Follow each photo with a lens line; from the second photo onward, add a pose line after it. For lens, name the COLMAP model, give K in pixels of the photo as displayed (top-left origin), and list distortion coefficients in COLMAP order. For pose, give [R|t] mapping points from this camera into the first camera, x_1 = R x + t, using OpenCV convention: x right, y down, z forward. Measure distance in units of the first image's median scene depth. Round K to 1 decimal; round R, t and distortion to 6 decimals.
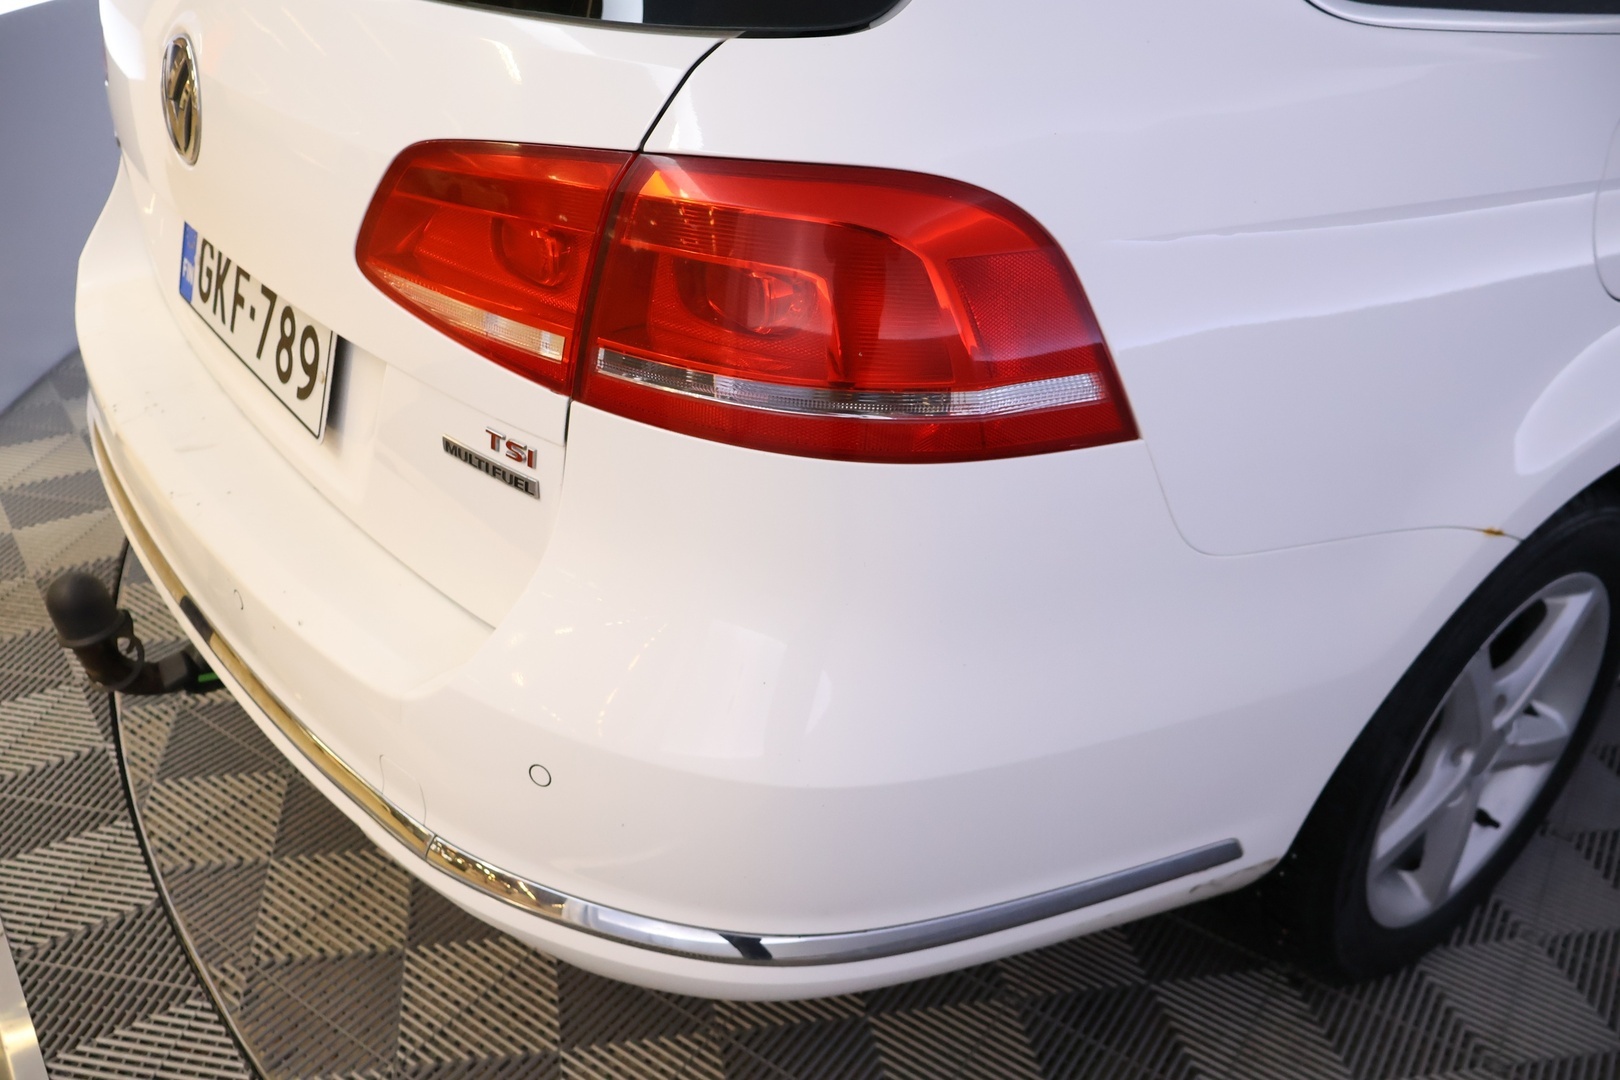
lens RADIAL K [[1382.8, 0, 810.1], [0, 1382.8, 541.2], [0, 0, 1]] dist [0.010108, 0.006746]
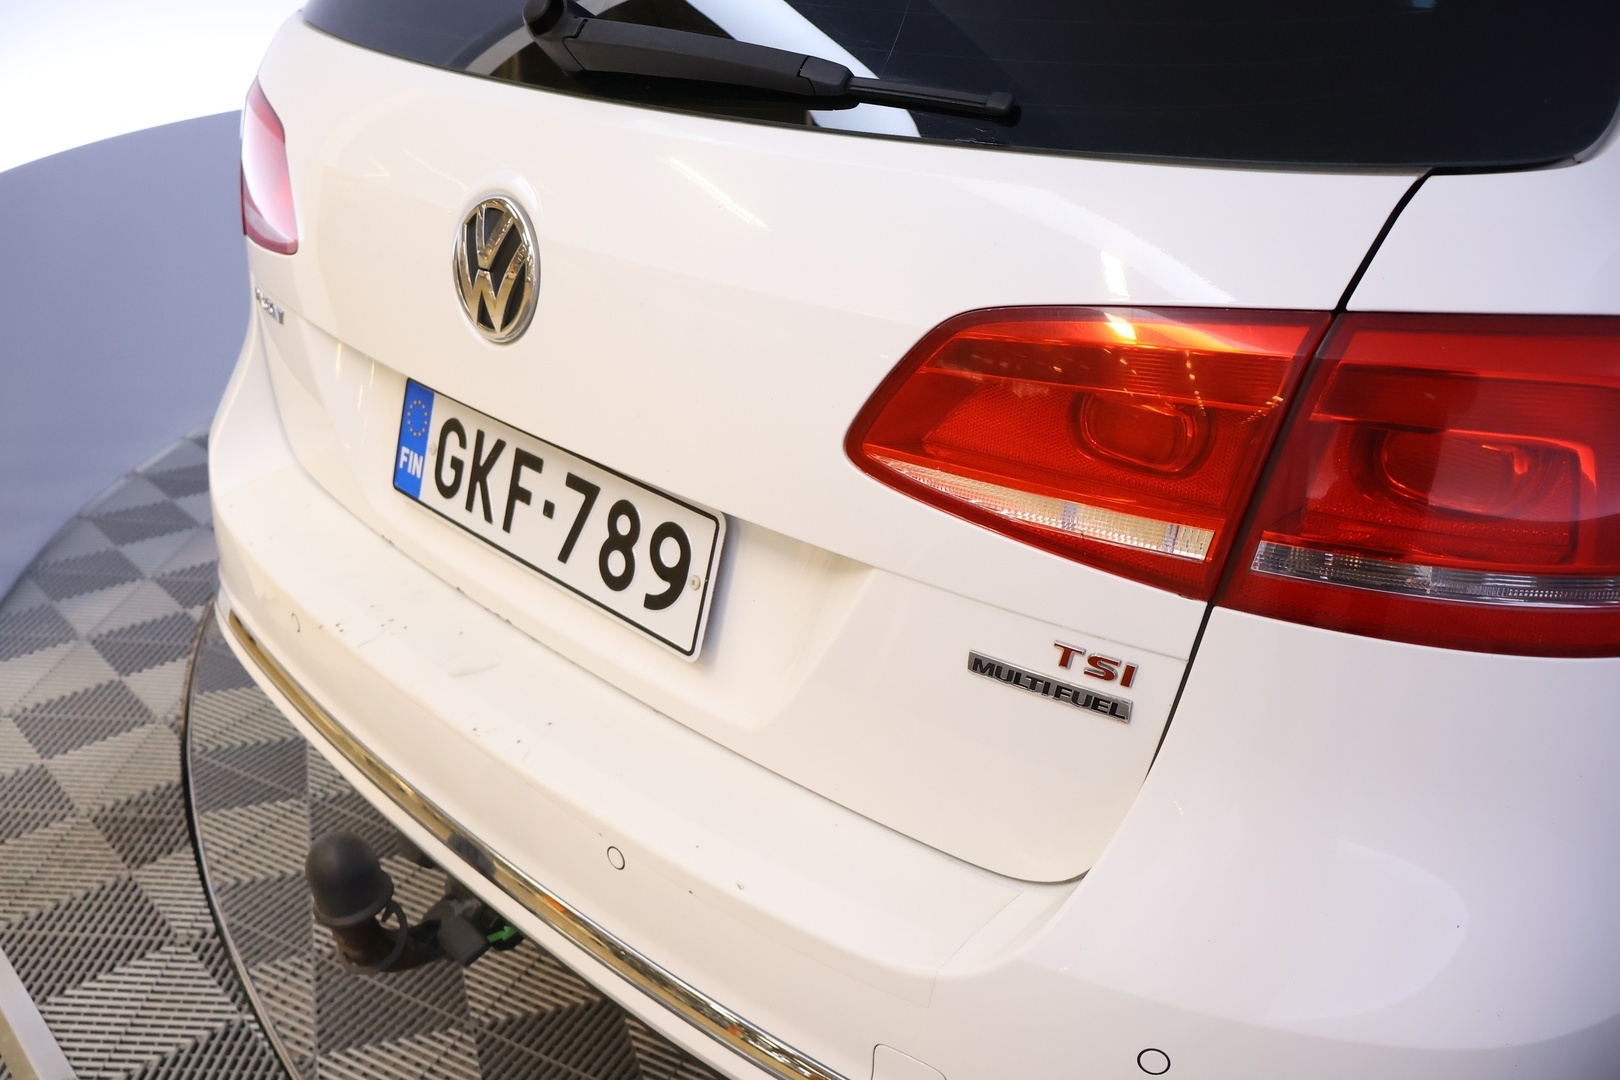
lens RADIAL K [[1382.8, 0, 809.4], [0, 1382.8, 539.6], [0, 0, 1]] dist [0.010108, 0.006746]
pose [[0.990076, -0.070407, 0.121622, -0.359976], [0.080603, 0.993445, -0.081052, -0.065827], [-0.115118, 0.090051, 0.989262, 0.141347]]
